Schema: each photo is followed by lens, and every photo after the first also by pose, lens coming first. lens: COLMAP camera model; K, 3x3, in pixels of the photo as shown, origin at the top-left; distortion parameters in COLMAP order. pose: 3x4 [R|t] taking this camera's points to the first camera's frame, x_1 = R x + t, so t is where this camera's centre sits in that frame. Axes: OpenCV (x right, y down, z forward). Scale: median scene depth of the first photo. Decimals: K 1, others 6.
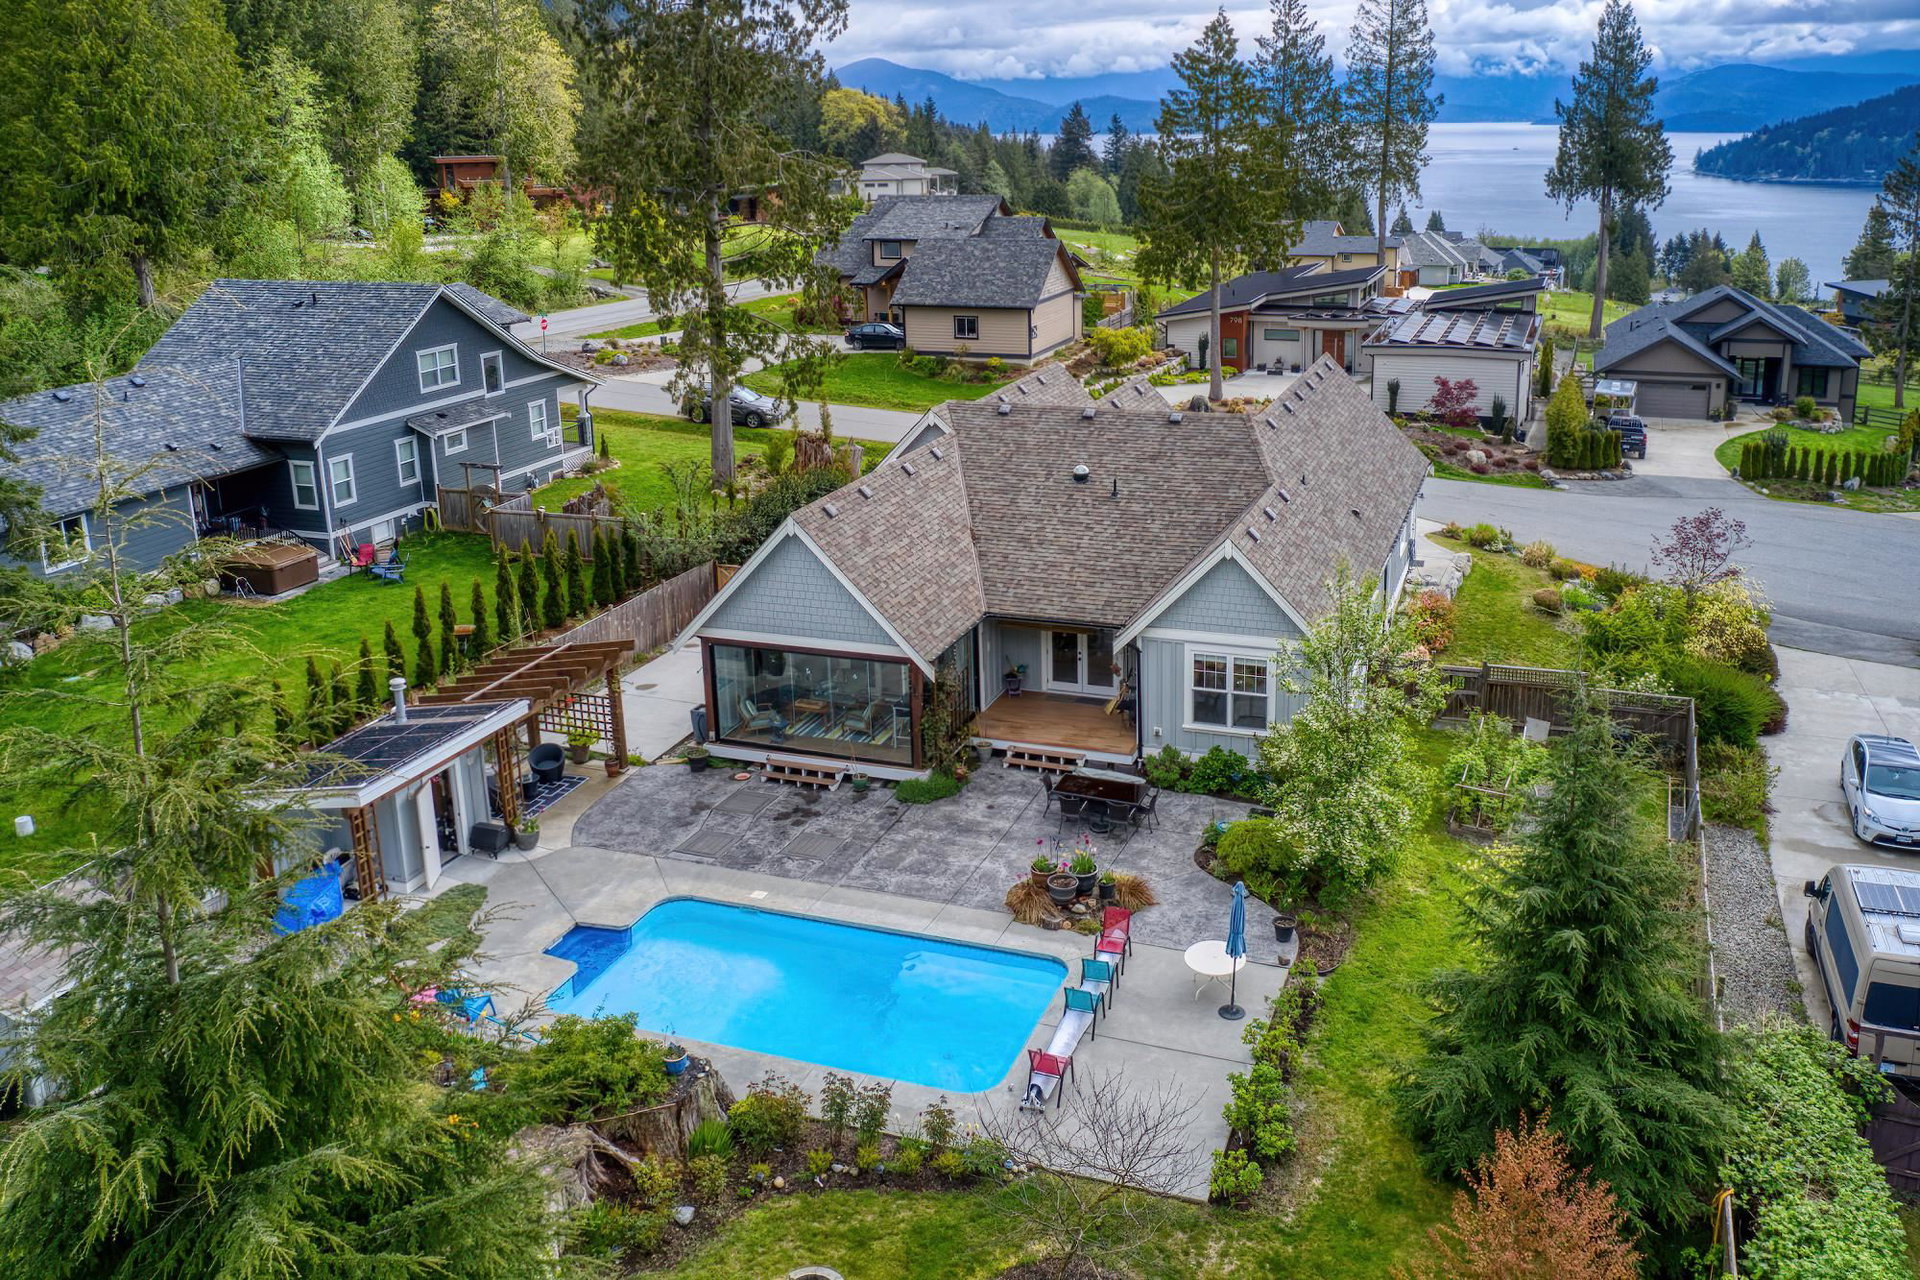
lens RADIAL K [[1536.2, 0, 1086.7], [0, 1536.2, 479.7], [0, 0, 1]] dist [-0.020364, 0.011293]
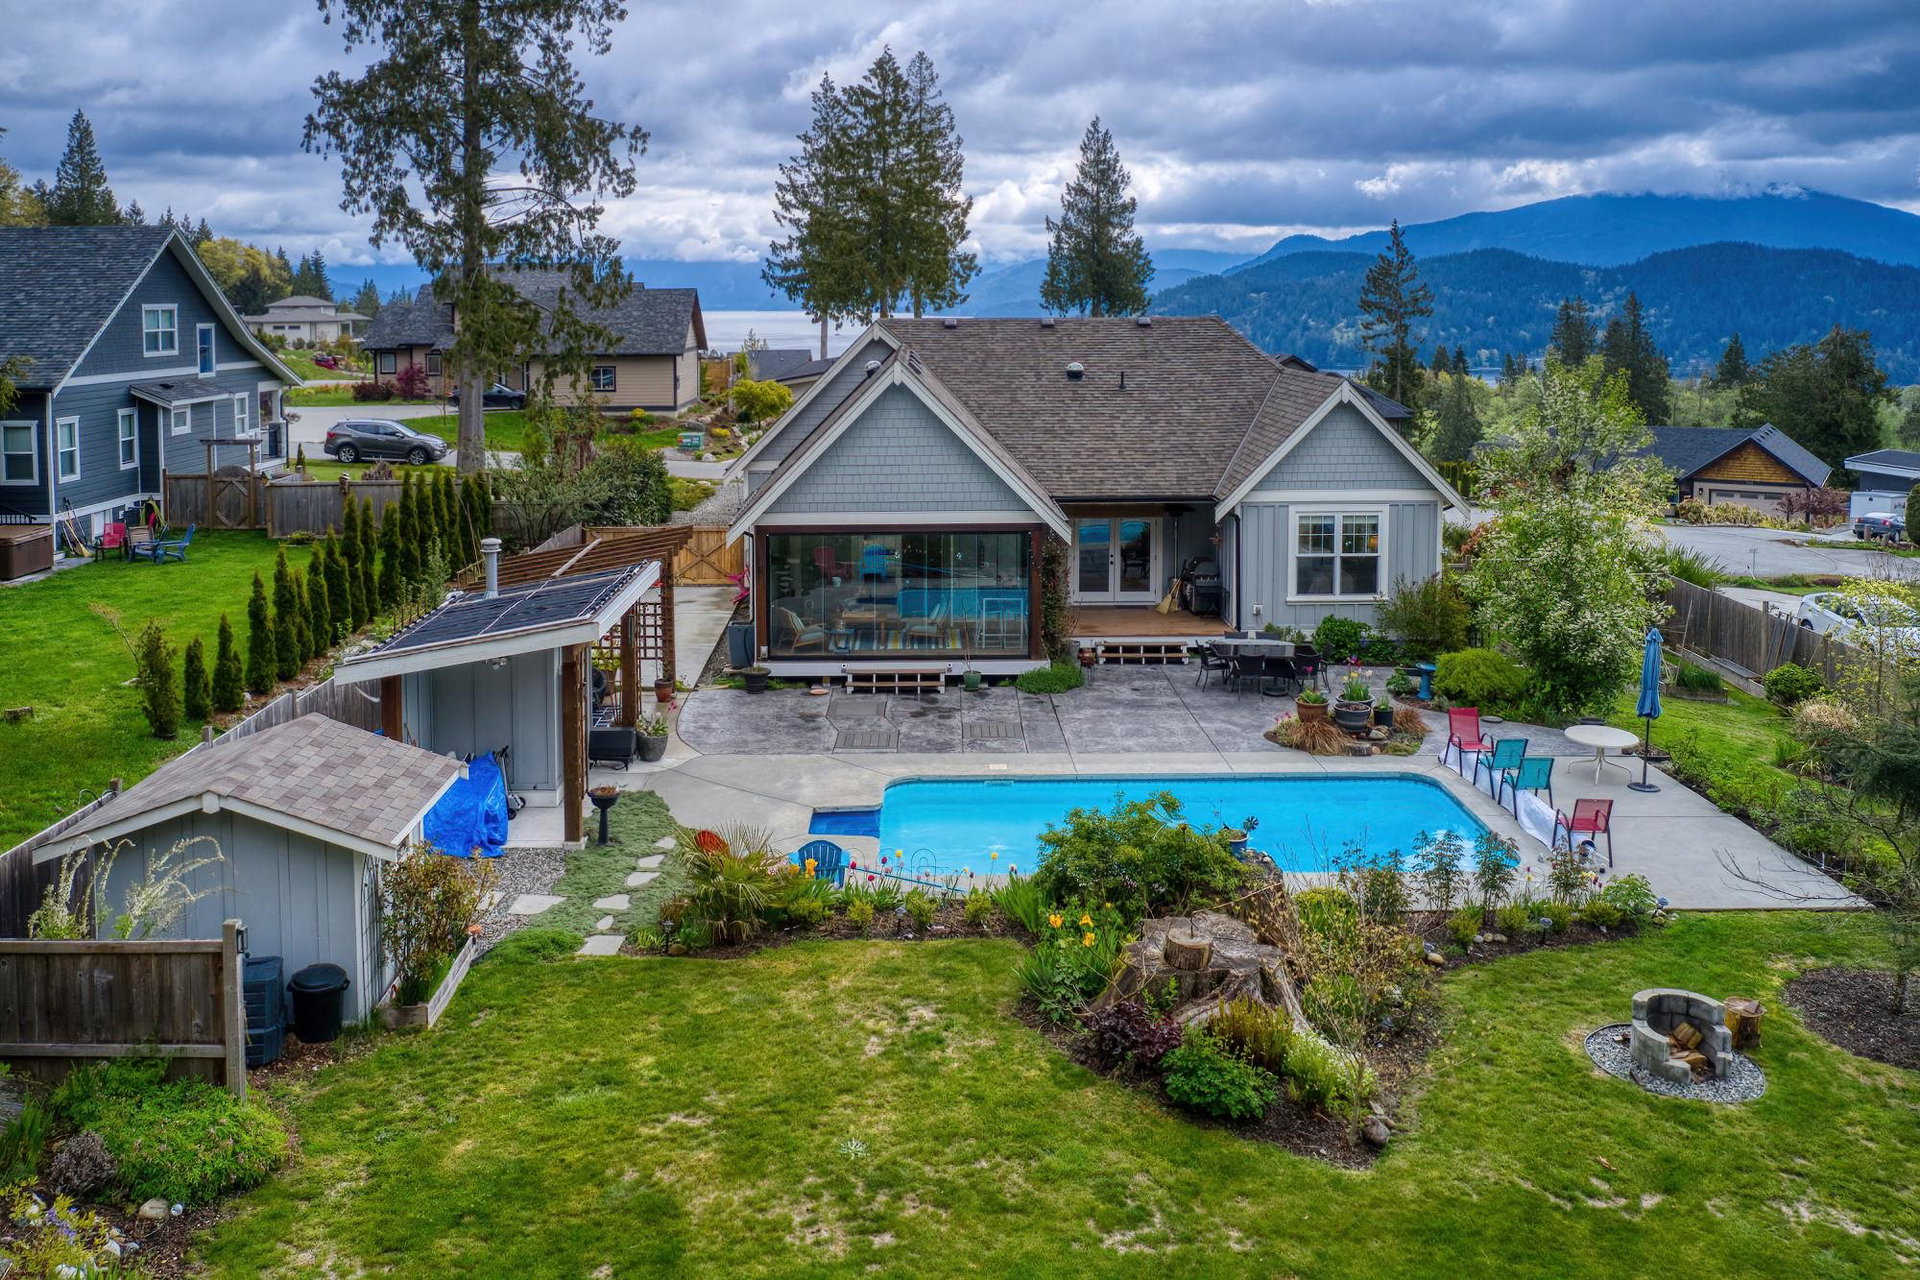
lens RADIAL K [[1551.0, 0, 908.1], [0, 1551.0, 402.6], [0, 0, 1]] dist [-0.004599, 0.000435]
pose [[0.952530, -0.012181, 0.304201, -0.319408], [0.064611, 0.984527, -0.162889, 0.133151], [-0.297509, 0.174812, 0.938578, 0.130515]]
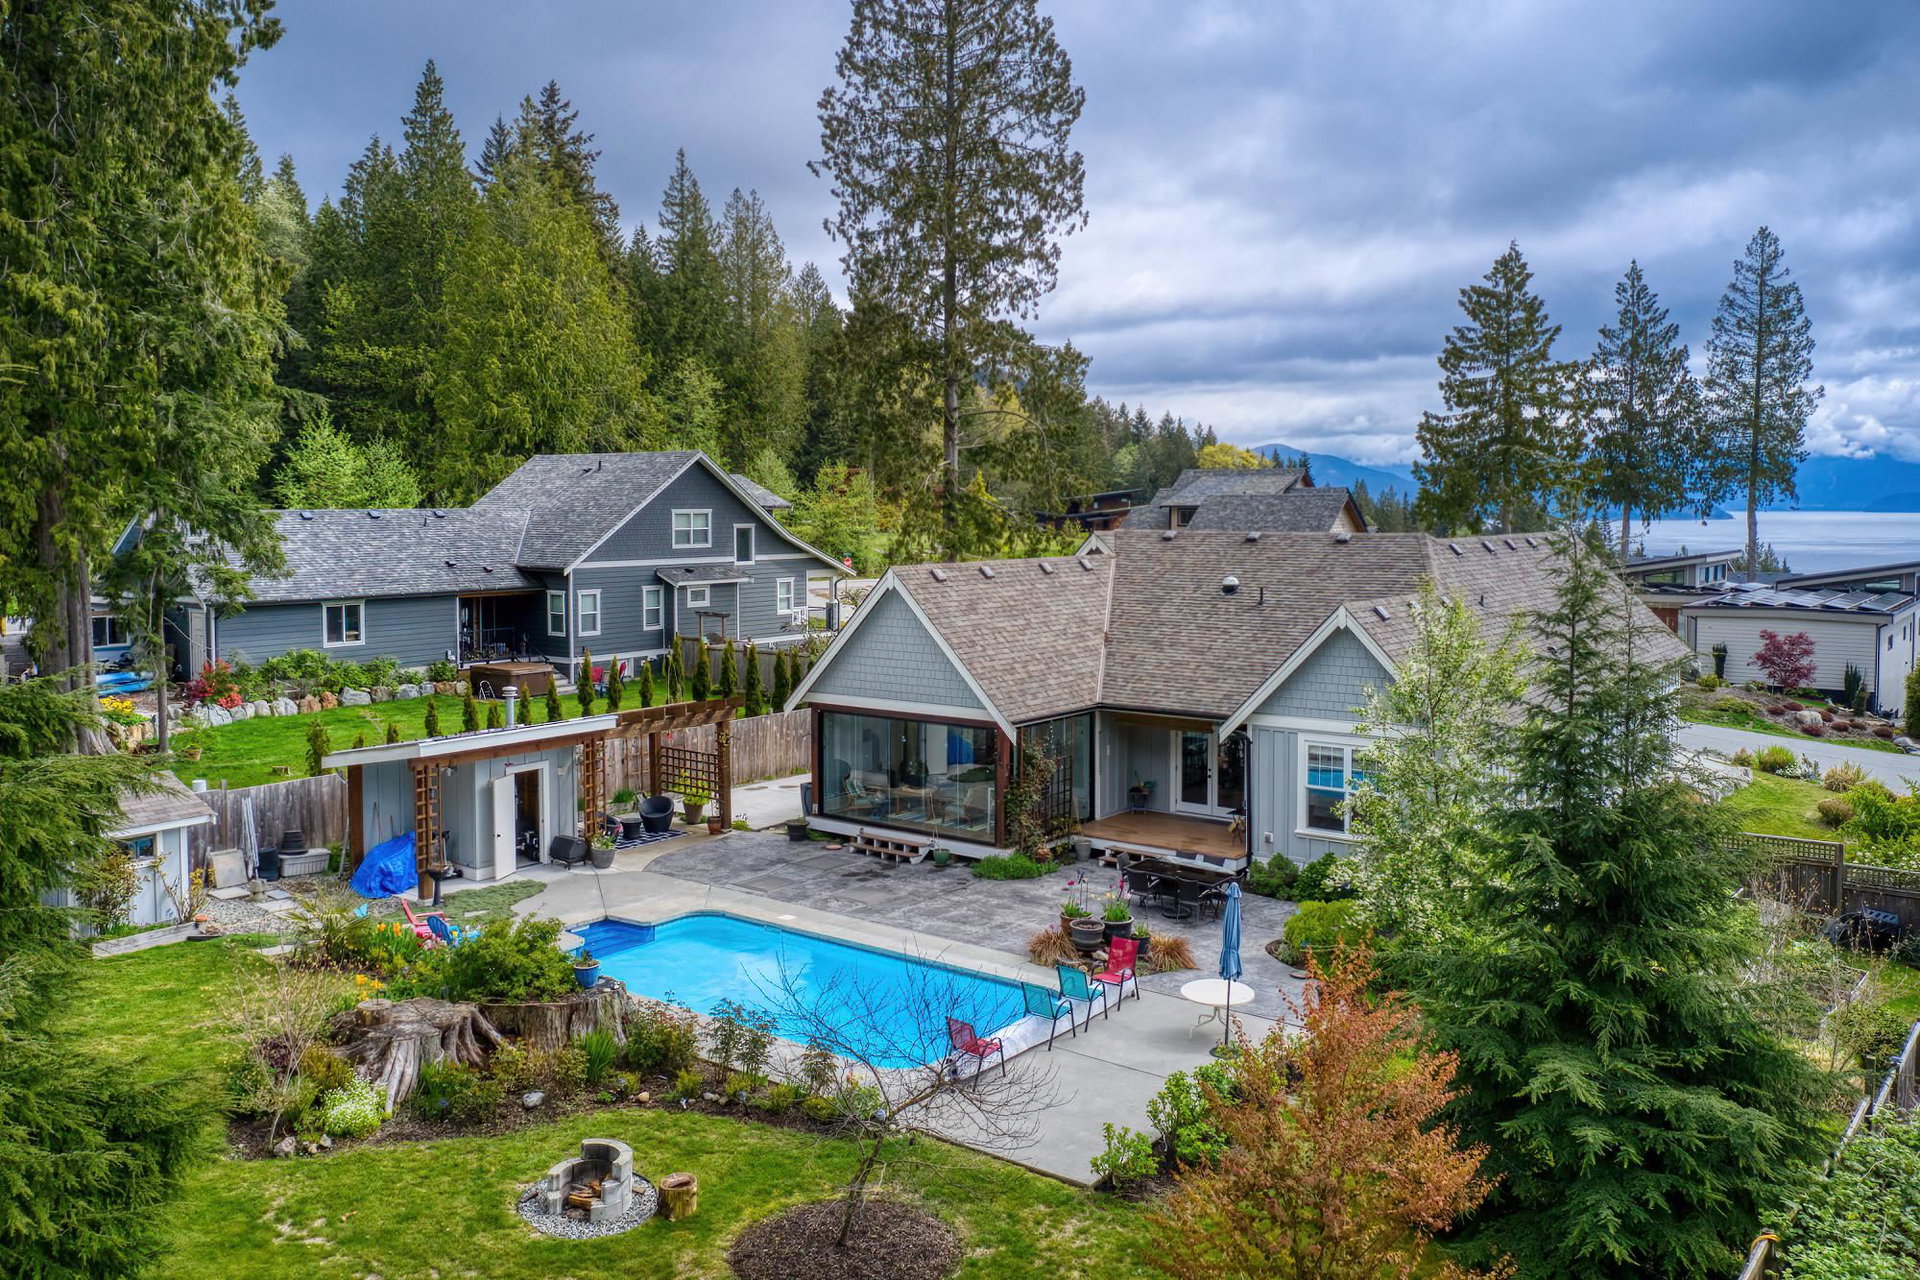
lens RADIAL K [[1514.9, 0, 962.4], [0, 1514.9, 563.8], [0, 0, 1]] dist [-0.018512, 0.003209]
pose [[0.943384, 0.026504, -0.330643, 0.122285], [-0.089005, 0.980474, -0.175353, 0.132462], [0.319539, 0.194854, 0.927322, 0.075391]]
